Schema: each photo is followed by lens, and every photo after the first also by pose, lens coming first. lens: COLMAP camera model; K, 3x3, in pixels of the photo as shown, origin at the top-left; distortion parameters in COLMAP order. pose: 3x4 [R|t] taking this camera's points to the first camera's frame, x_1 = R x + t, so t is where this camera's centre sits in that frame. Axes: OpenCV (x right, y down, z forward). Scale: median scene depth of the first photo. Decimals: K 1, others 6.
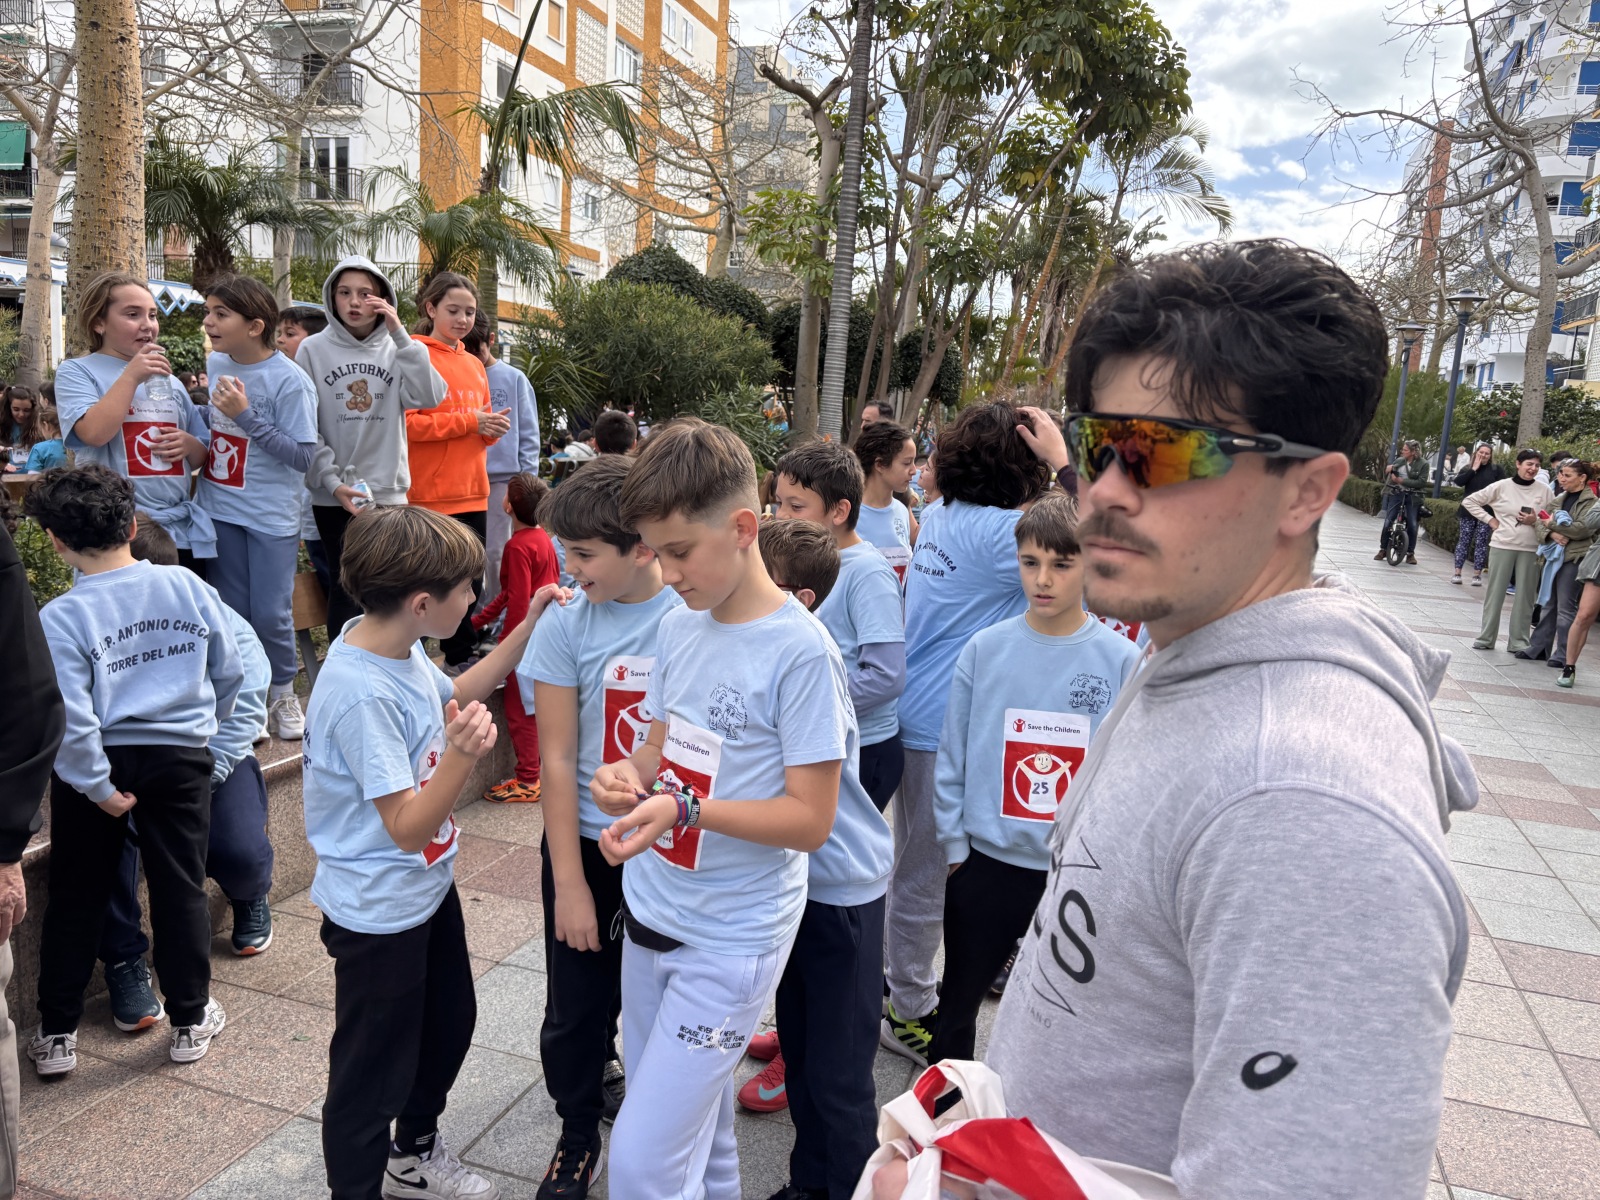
lens RADIAL K [[1169.8, 0, 808.4], [0, 1169.8, 615.4], [0, 0, 1]] dist [0.028547, -0.030858]
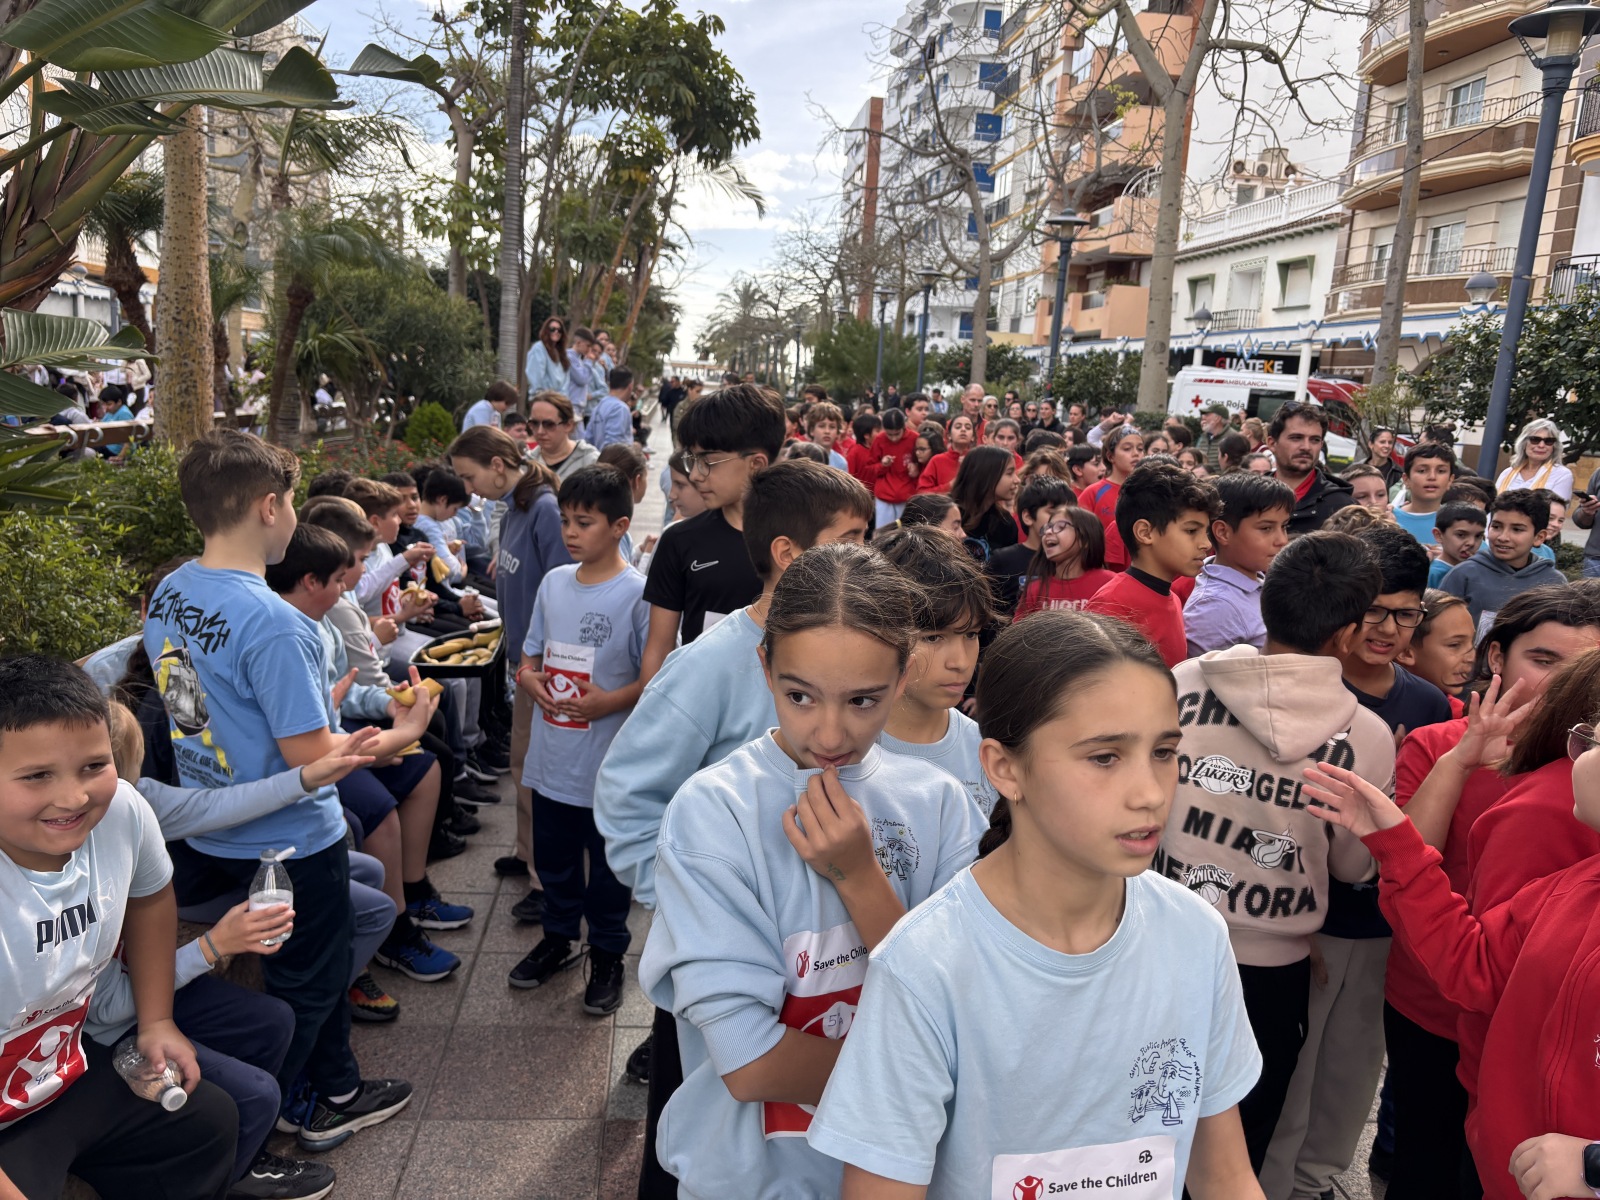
lens RADIAL K [[1191.6, 0, 793.6], [0, 1191.6, 618.8], [0, 0, 1]] dist [0.003746, -0.000416]
pose [[0.914187, -0.087278, 0.395784, -0.147597], [0.067581, 0.995693, 0.063469, 0.018964], [-0.399618, -0.031275, 0.916148, -0.177362]]
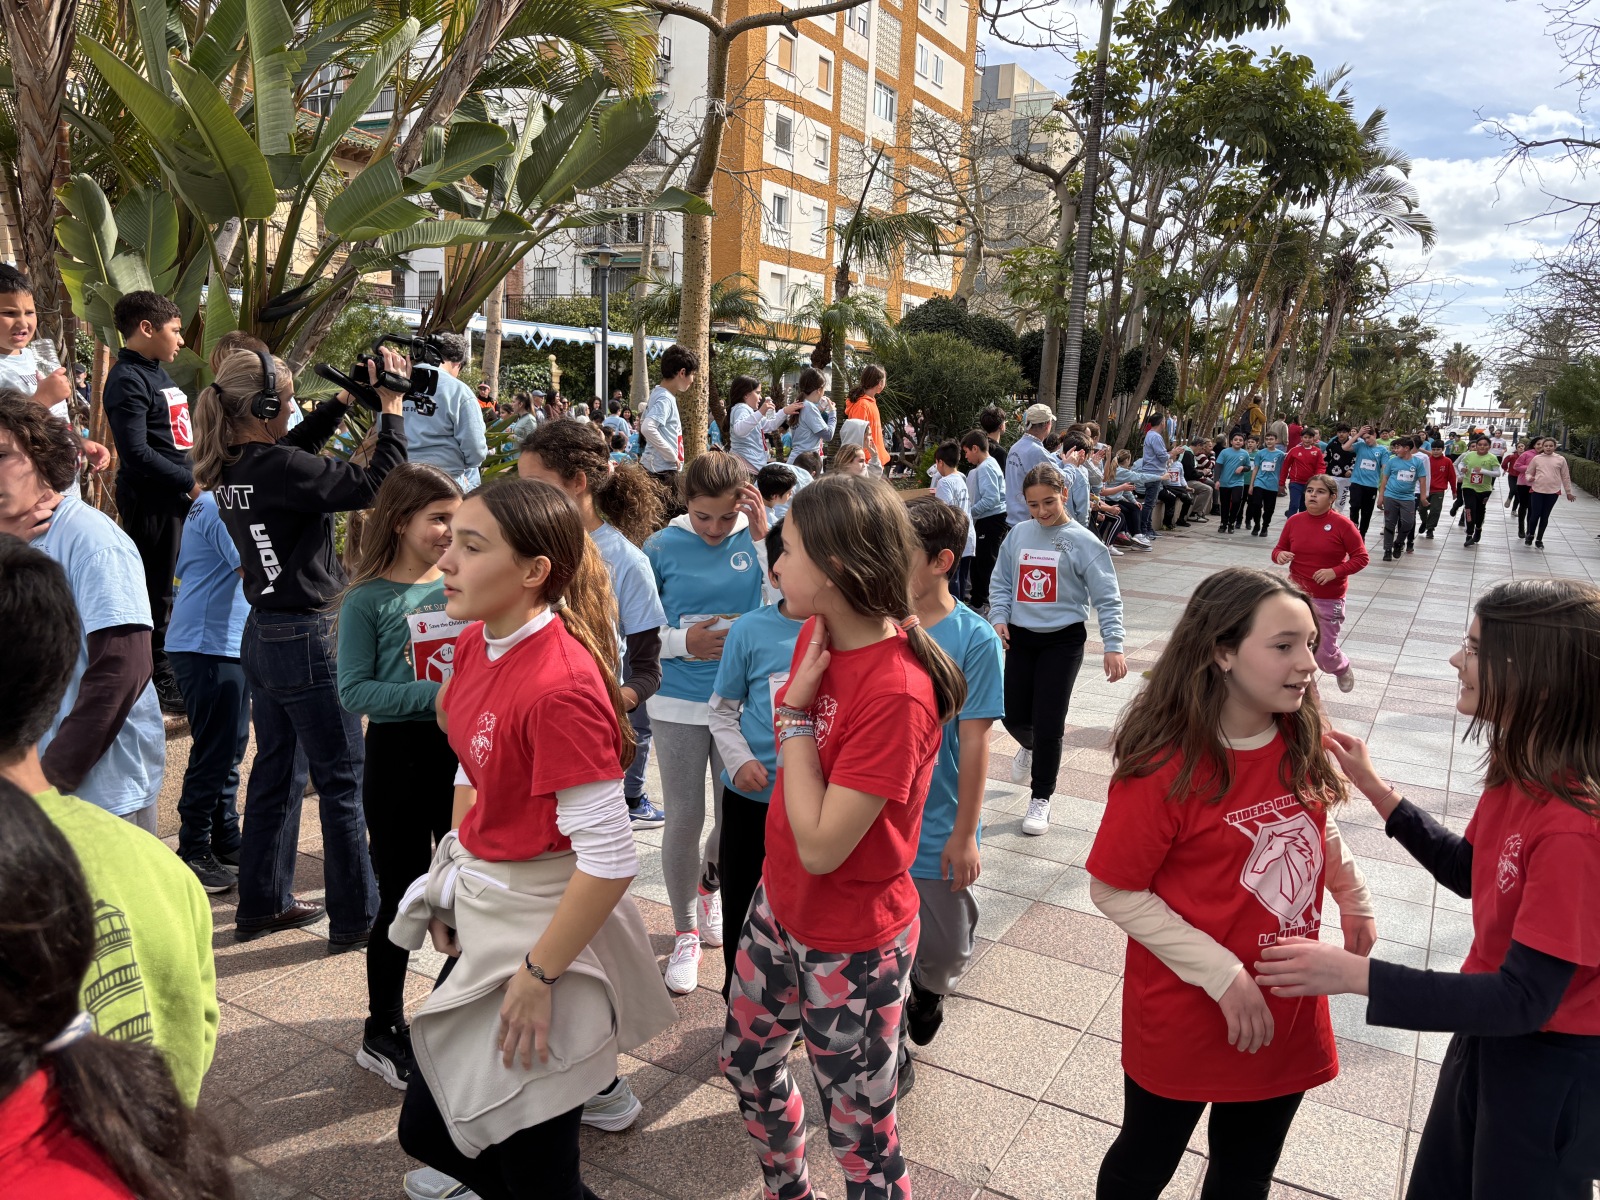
lens RADIAL K [[1186.7, 0, 796.1], [0, 1186.7, 614.1], [0, 0, 1]] dist [0.008539, -0.015287]
pose [[0.978921, 0.011586, -0.203910, -0.002330], [-0.012279, 0.999922, -0.002133, 0.039251], [0.203869, 0.004592, 0.978987, -0.254053]]
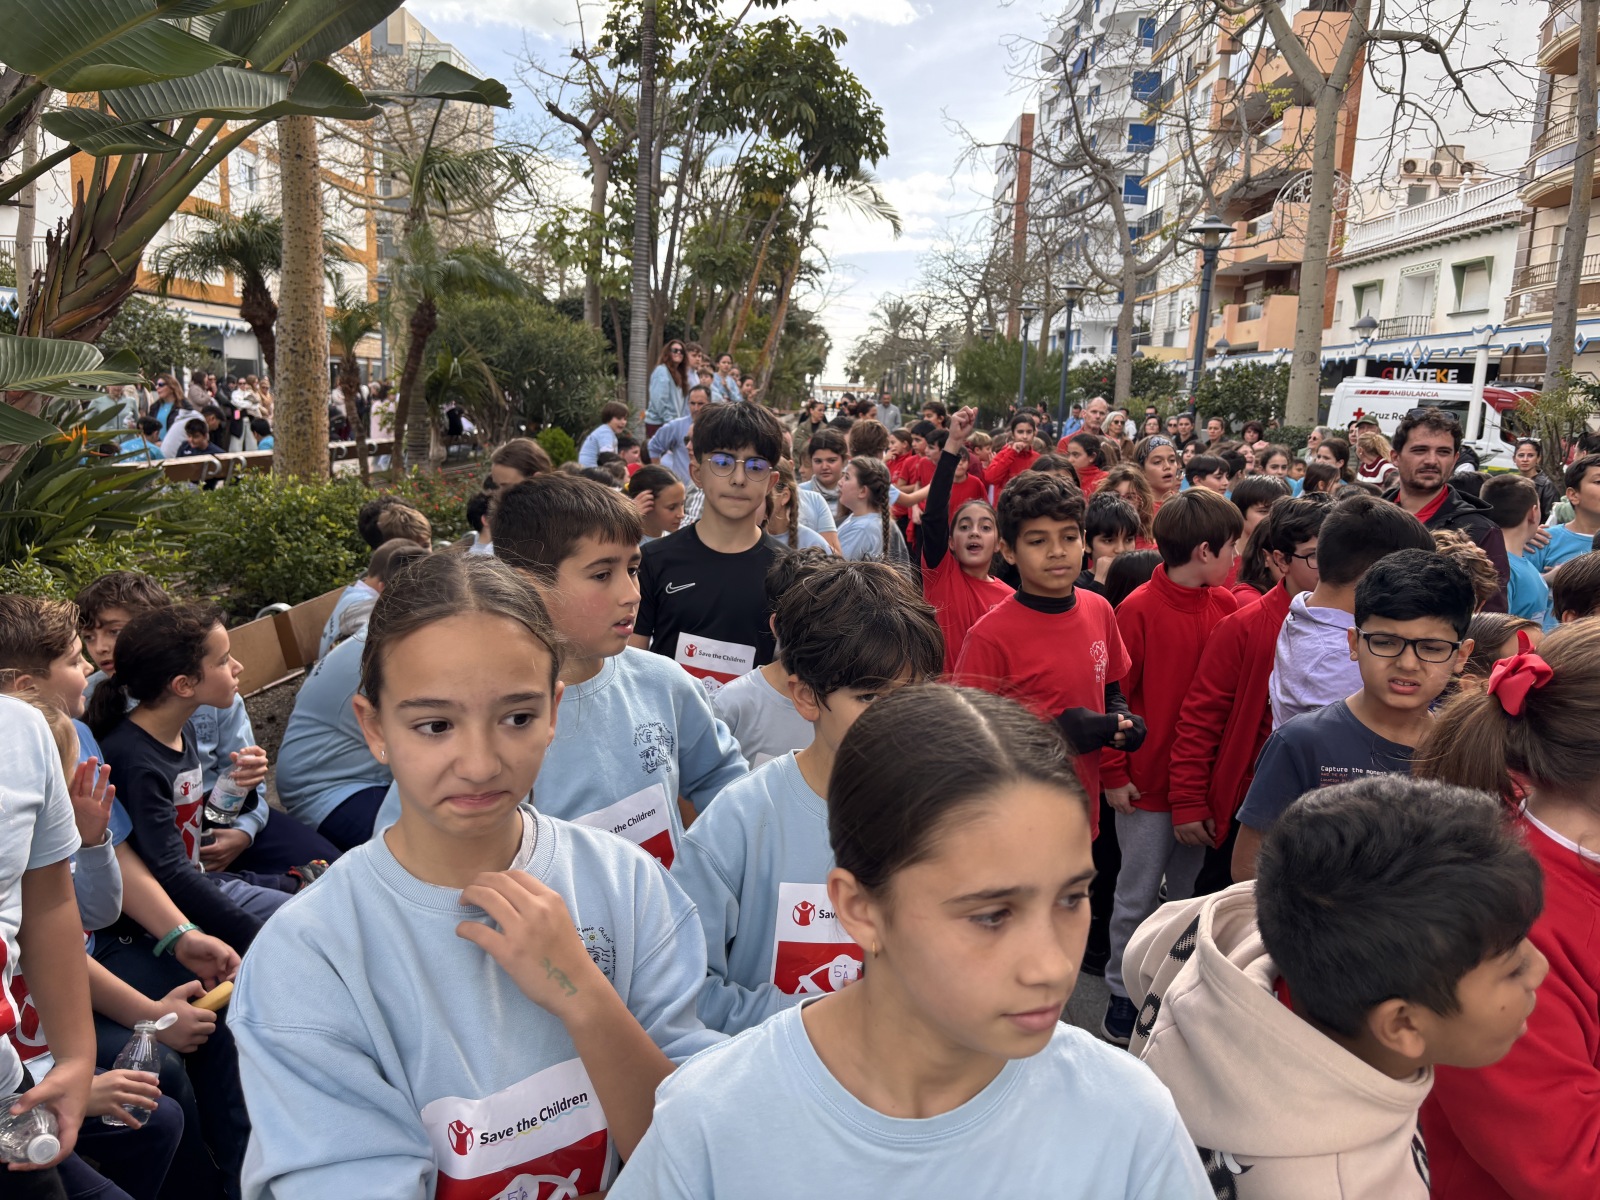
lens RADIAL K [[1182.6, 0, 794.8], [0, 1182.6, 627.8], [0, 0, 1]] dist [0.018935, -0.028355]
pose [[0.957117, -0.078720, 0.278801, -0.125588], [0.068653, 0.996593, 0.045706, 0.019083], [-0.281449, -0.024606, 0.959261, -0.169836]]
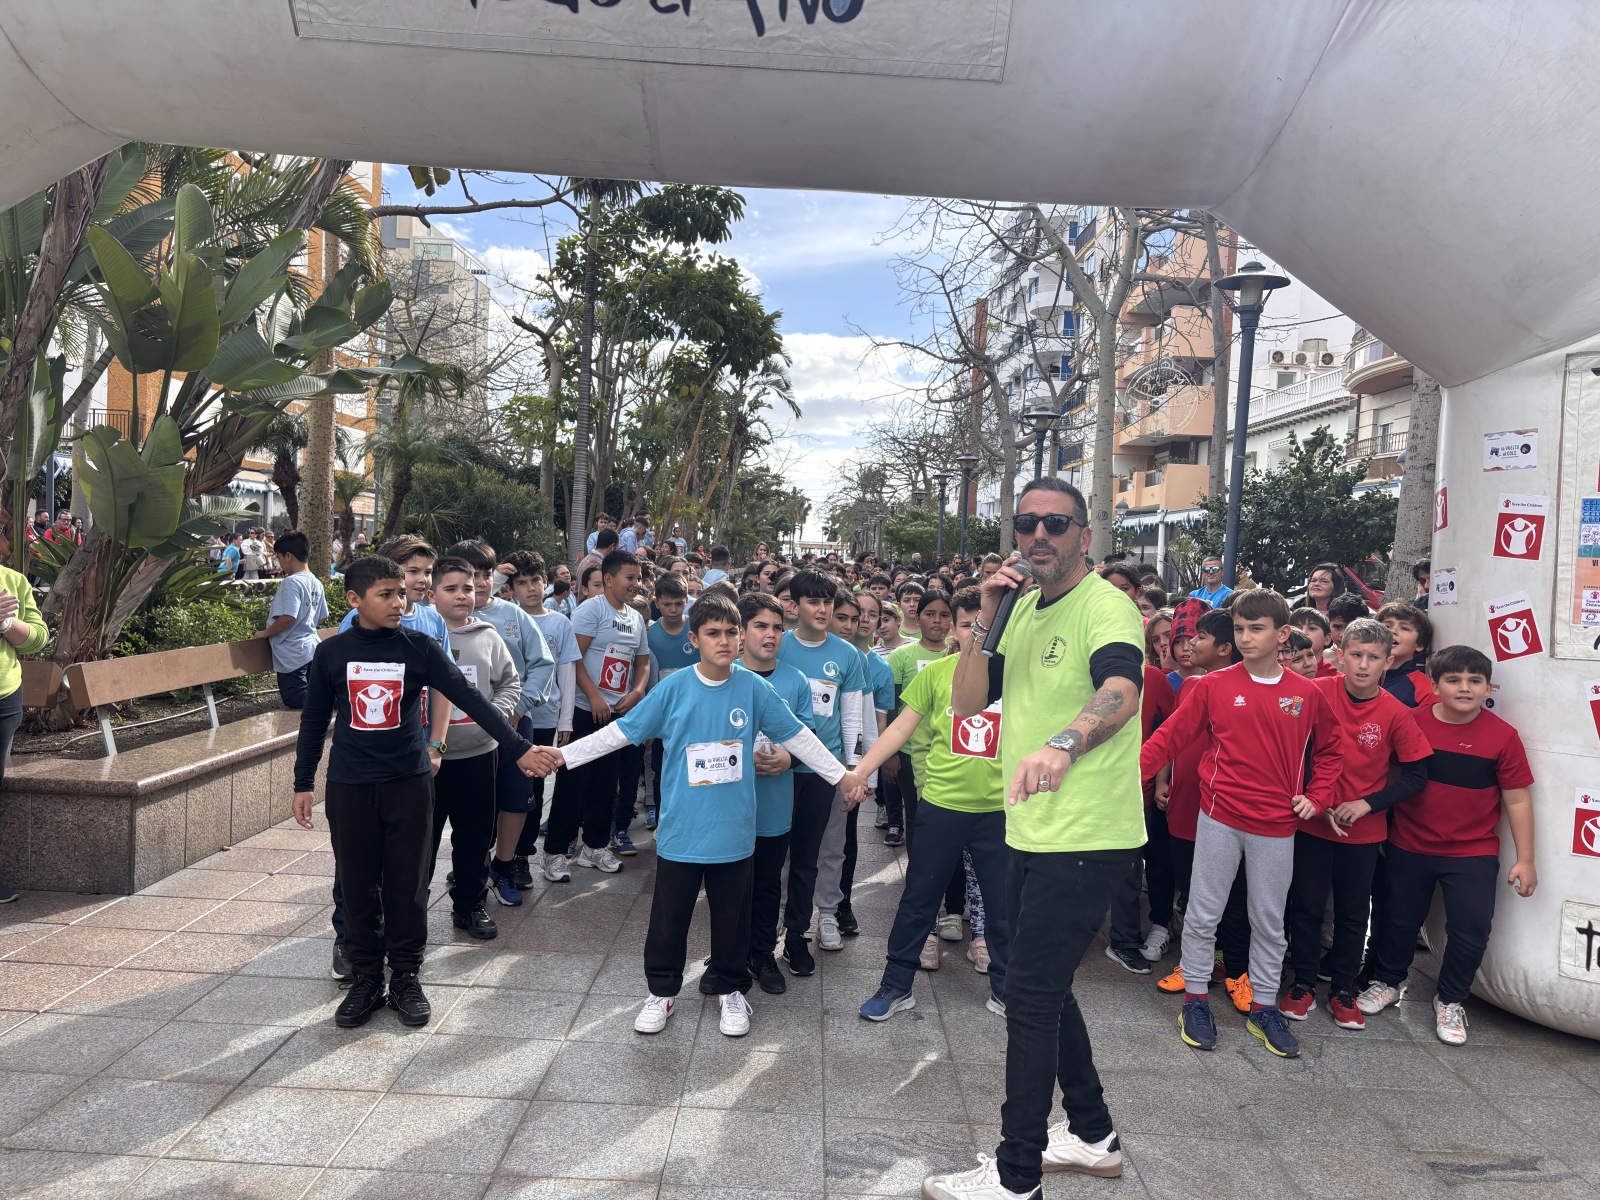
lens RADIAL K [[1182.8, 0, 794.2], [0, 1182.8, 640.9], [0, 0, 1]] dist [0.008858, -0.012764]
pose [[0.954518, -0.040163, 0.295436, -0.114639], [0.064856, 0.995128, -0.074259, 0.063153], [-0.291014, 0.090043, 0.952472, -0.377641]]
